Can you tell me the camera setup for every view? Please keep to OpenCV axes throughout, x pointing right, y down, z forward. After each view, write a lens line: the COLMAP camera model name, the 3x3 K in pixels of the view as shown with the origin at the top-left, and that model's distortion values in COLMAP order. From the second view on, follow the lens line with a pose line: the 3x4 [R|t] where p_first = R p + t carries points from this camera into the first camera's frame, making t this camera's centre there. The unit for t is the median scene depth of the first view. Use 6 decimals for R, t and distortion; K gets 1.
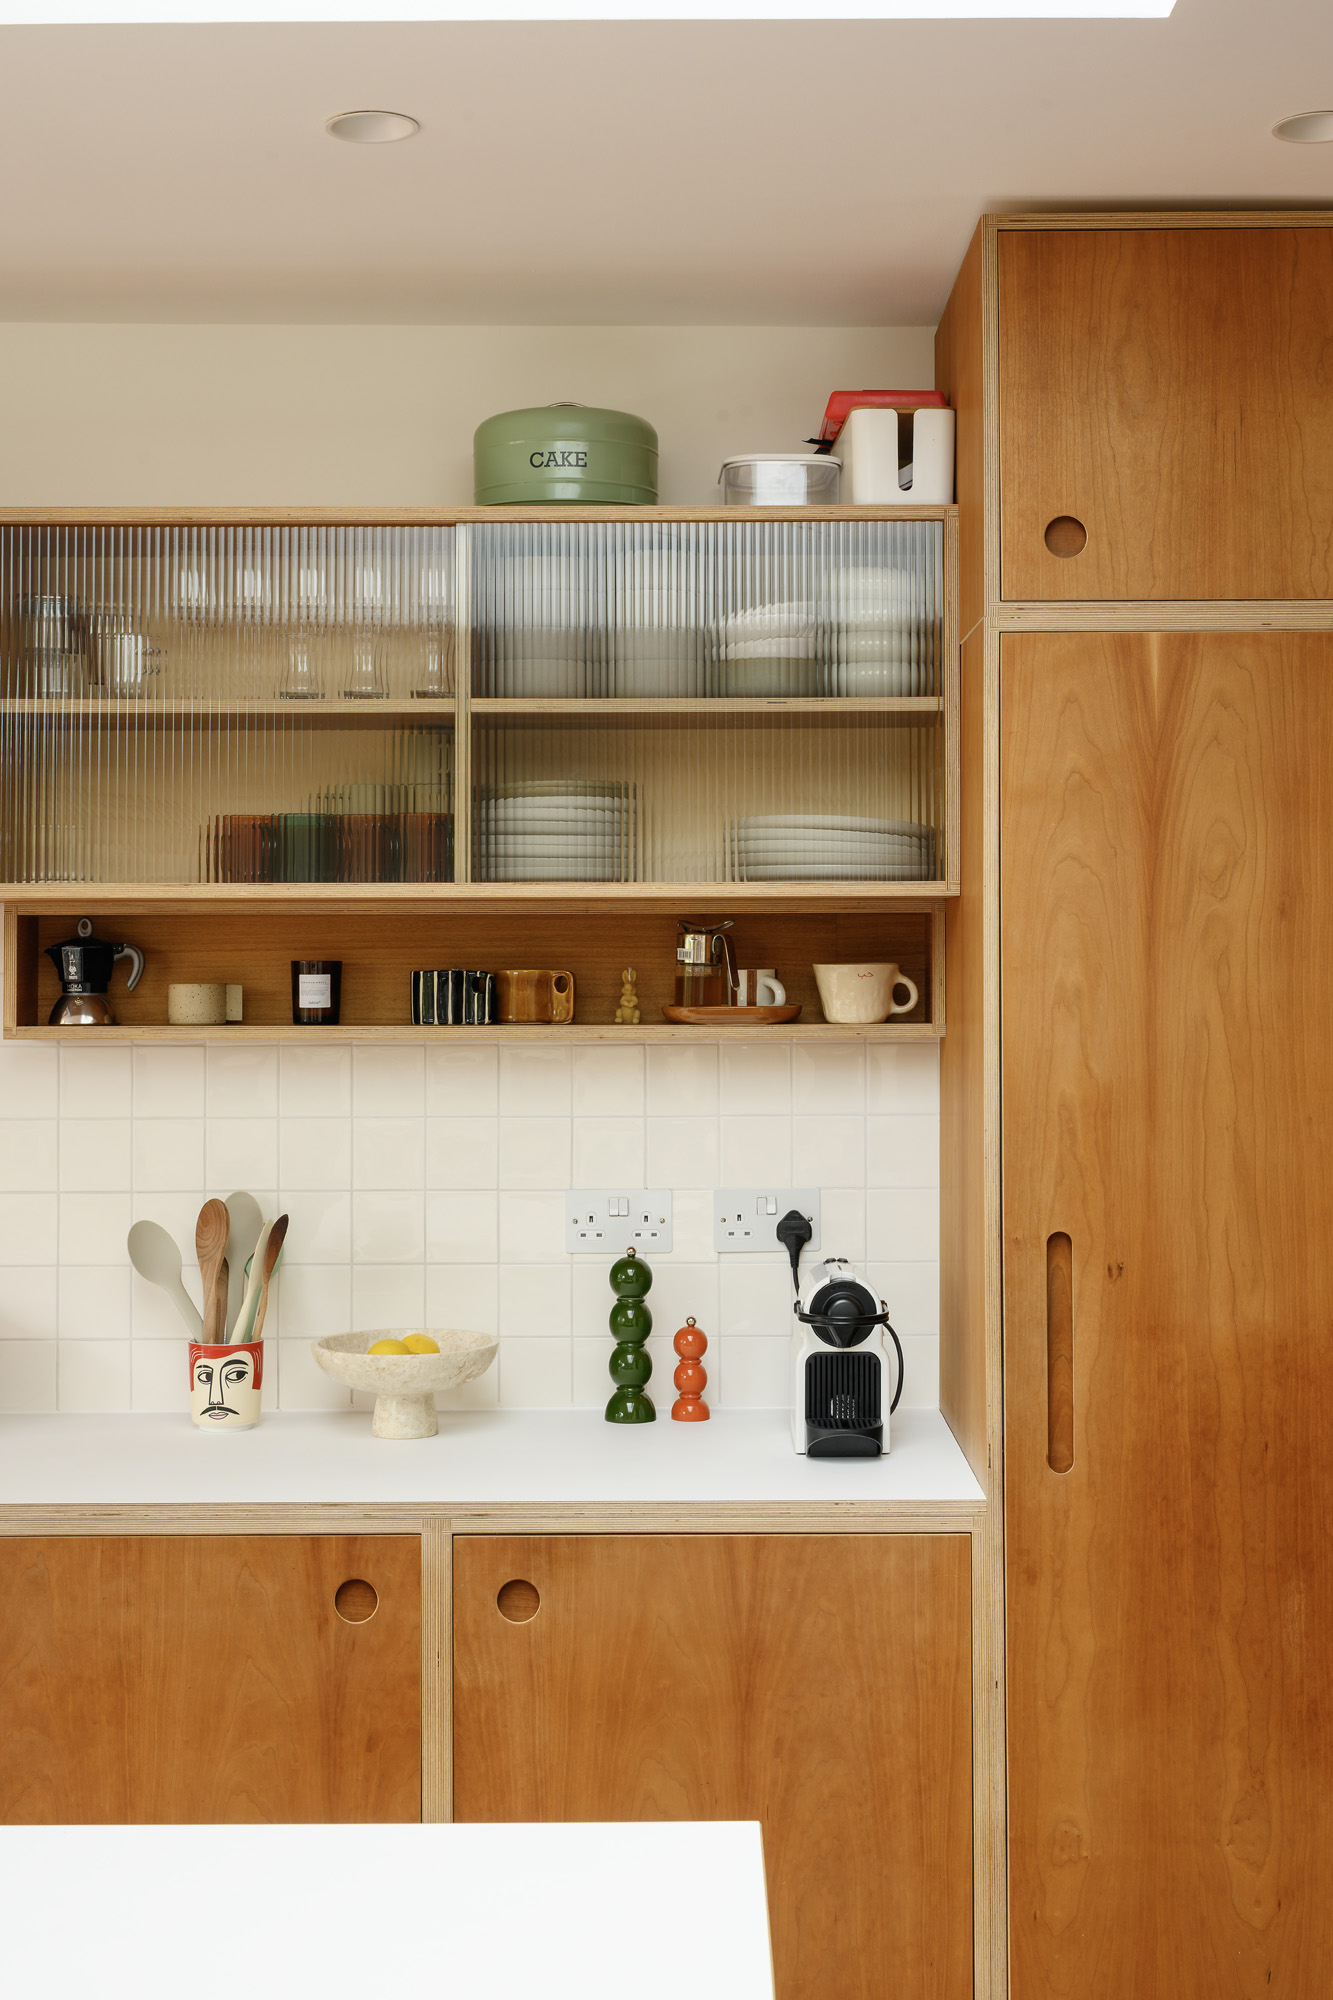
lens RADIAL K [[2552.3, 0, 703.6], [0, 2552.3, 886.7], [0, 0, 1]] dist [-0.007195, -0.009452]
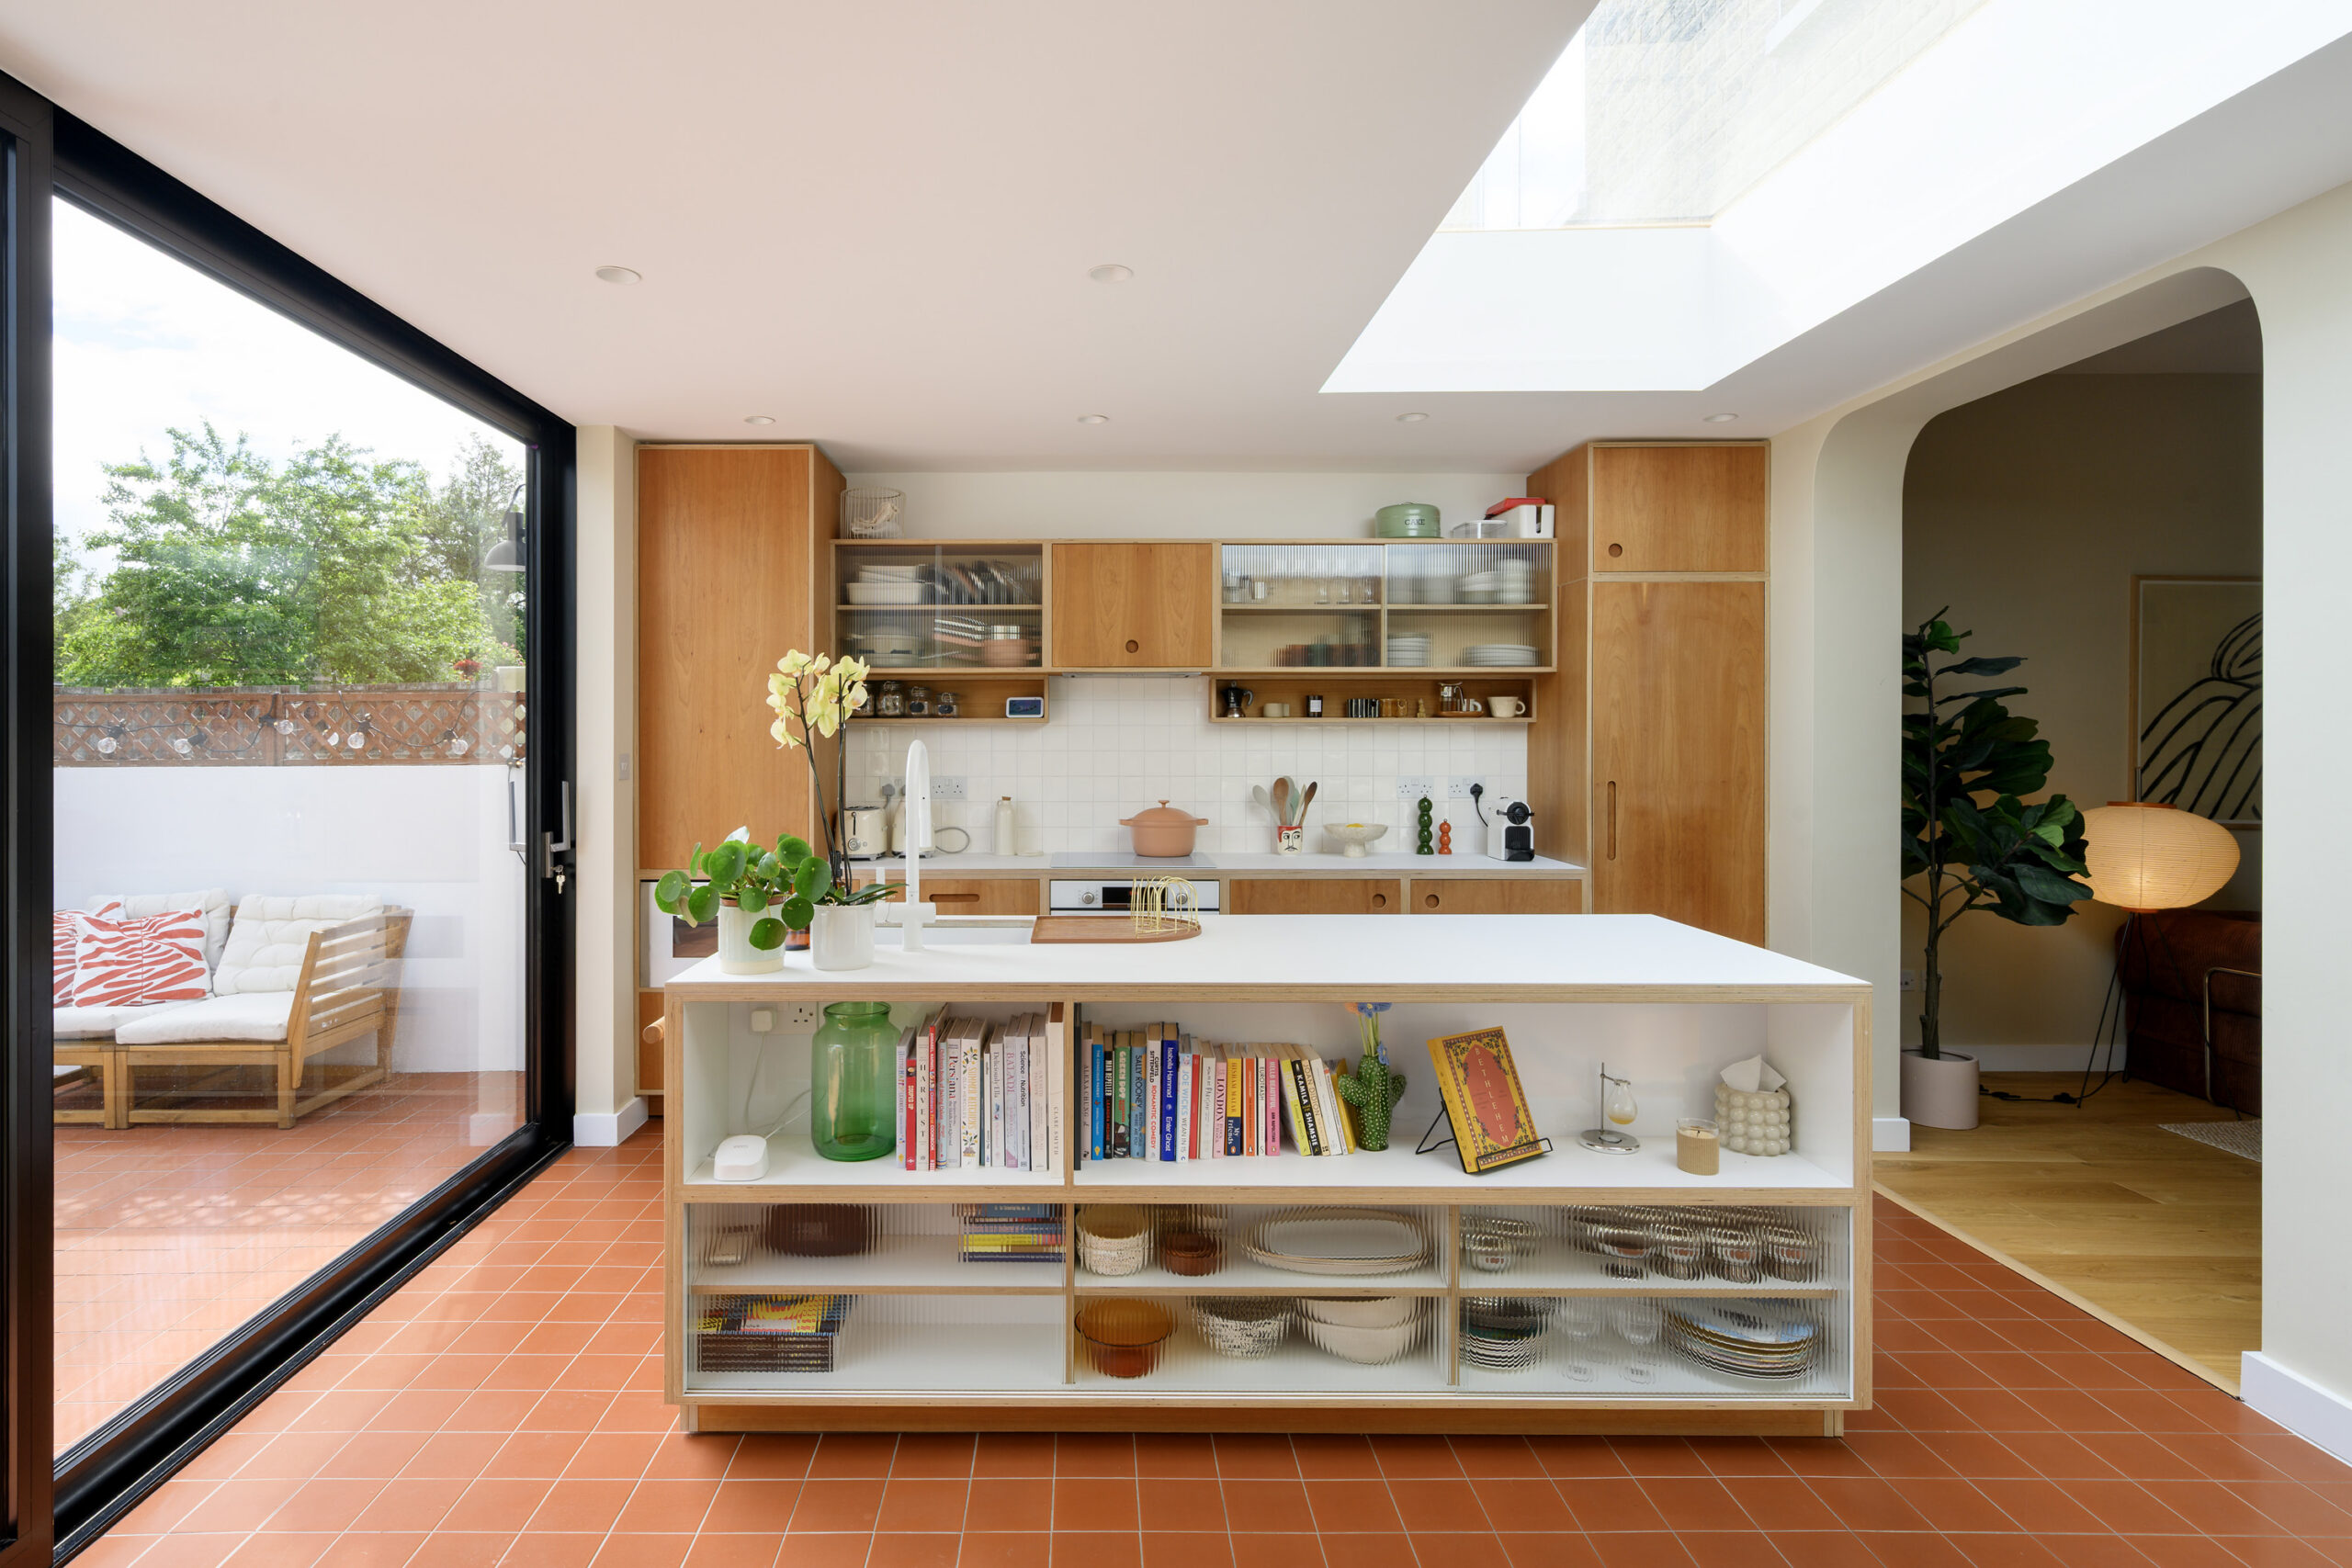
lens RADIAL K [[1231.1, 0, 1081.4], [0, 1231.1, 732.9], [0, 0, 1]] dist [0.005350, 0.000764]
pose [[0.999987, 0.003227, -0.004046, -0.423798], [-0.003109, 0.999581, 0.028765, 0.033219], [0.004137, -0.028752, 0.999578, -0.406053]]
